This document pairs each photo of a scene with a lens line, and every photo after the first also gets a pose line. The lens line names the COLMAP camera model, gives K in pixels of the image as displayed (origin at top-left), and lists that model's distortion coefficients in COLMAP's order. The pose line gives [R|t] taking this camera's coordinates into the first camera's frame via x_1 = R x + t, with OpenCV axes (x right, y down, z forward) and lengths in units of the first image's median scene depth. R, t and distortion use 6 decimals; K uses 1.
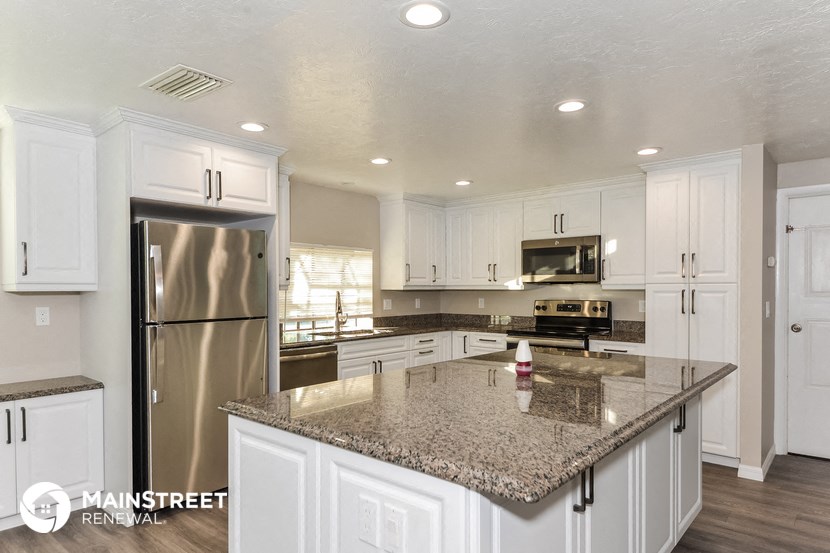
lens RADIAL K [[506.4, 0, 416.6], [0, 506.4, 291.1], [0, 0, 1]] dist [0.002449, 0.000403]
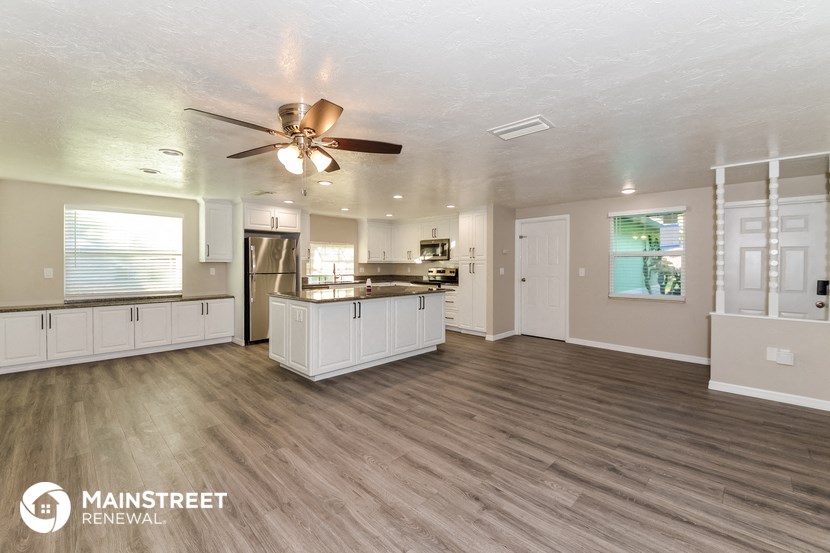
lens RADIAL K [[352.6, 0, 416.4], [0, 352.6, 263.6], [0, 0, 1]] dist [0.022167, -0.000024]
pose [[0.998500, 0.004679, -0.054553, 0.297461], [-0.005021, 0.999969, -0.006142, 0.008889], [0.054523, 0.006407, 0.998492, -0.544396]]
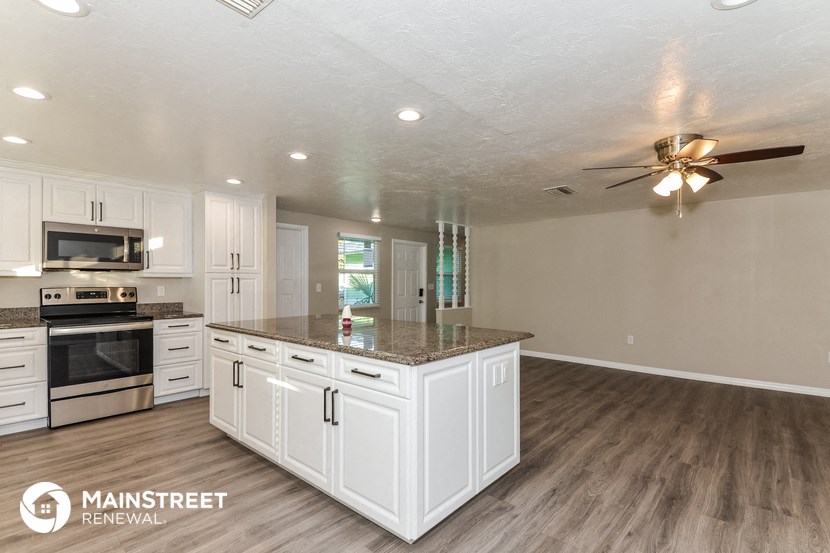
lens RADIAL K [[393.0, 0, 415.0], [0, 393.0, 276.5], [0, 0, 1]] dist [-0.001405, -0.000644]
pose [[0.000276, 0.014096, 0.999901, -0.519300], [0.003907, 0.999893, -0.014097, 0.010652], [-0.999992, 0.003911, 0.000221, 0.374660]]
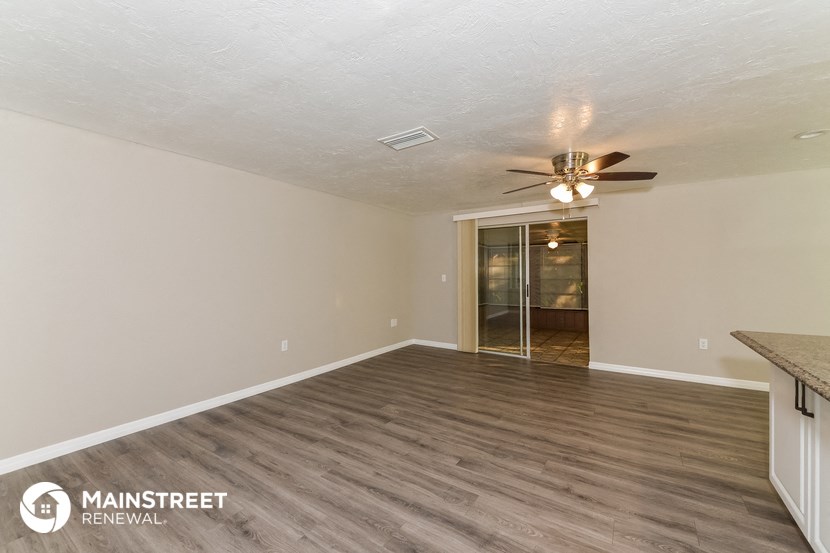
lens RADIAL K [[336.3, 0, 415.0], [0, 336.3, 276.5], [0, 0, 1]] dist [0.000851, -0.000053]
pose [[-0.990909, 0.001172, -0.134531, 0.492546], [-0.001366, 0.999823, 0.018772, 0.008210], [0.134529, 0.018785, -0.990732, 0.560498]]
